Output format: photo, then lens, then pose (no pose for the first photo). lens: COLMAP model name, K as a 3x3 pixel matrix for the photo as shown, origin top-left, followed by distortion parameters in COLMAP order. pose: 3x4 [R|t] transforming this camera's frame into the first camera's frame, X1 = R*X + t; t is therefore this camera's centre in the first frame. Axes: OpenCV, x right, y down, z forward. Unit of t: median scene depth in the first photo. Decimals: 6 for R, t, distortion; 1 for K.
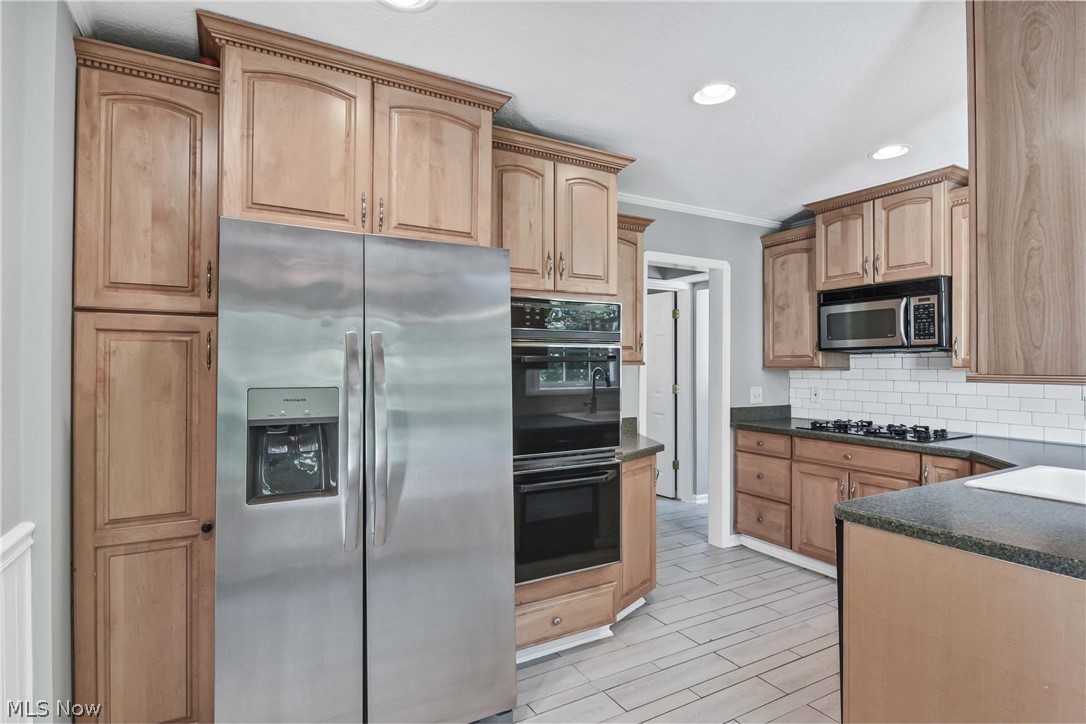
lens RADIAL K [[537.6, 0, 543.0], [0, 537.6, 362.0], [0, 0, 1]] dist [0.001672, -0.000208]
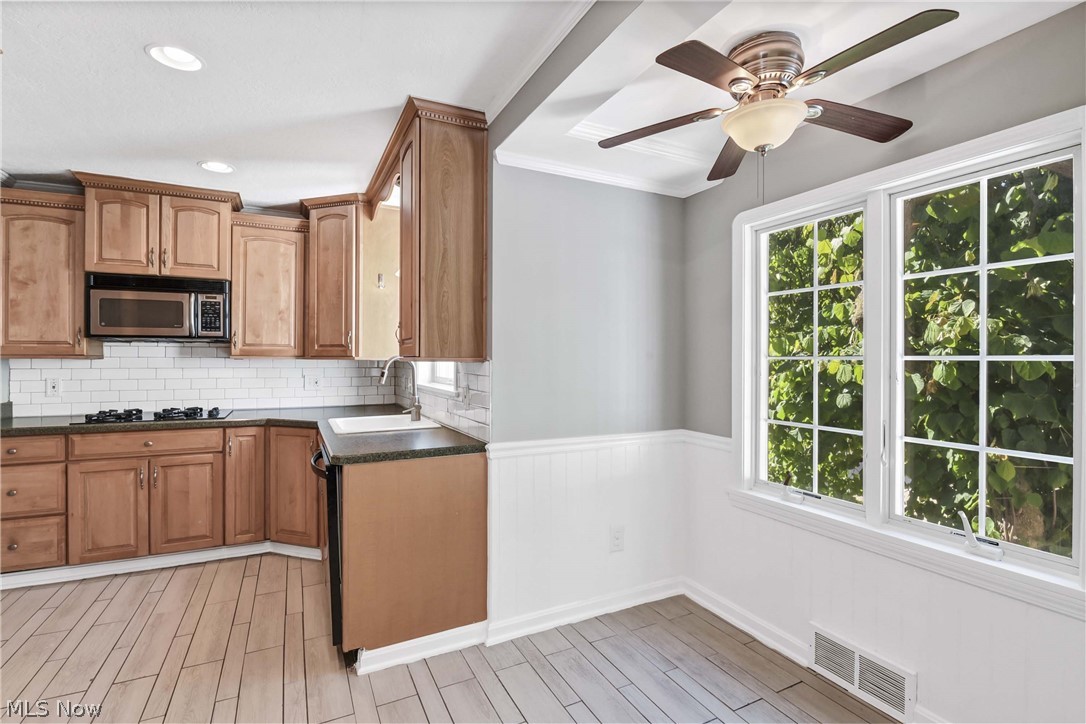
lens RADIAL K [[509.4, 0, 543.6], [0, 509.4, 352.6], [0, 0, 1]] dist [0.000021, 0.000156]
pose [[0.087851, 0.011169, 0.996071, -0.299450], [-0.008991, 0.999905, -0.010419, 0.007889], [-0.996093, -0.008041, 0.087943, 0.167540]]
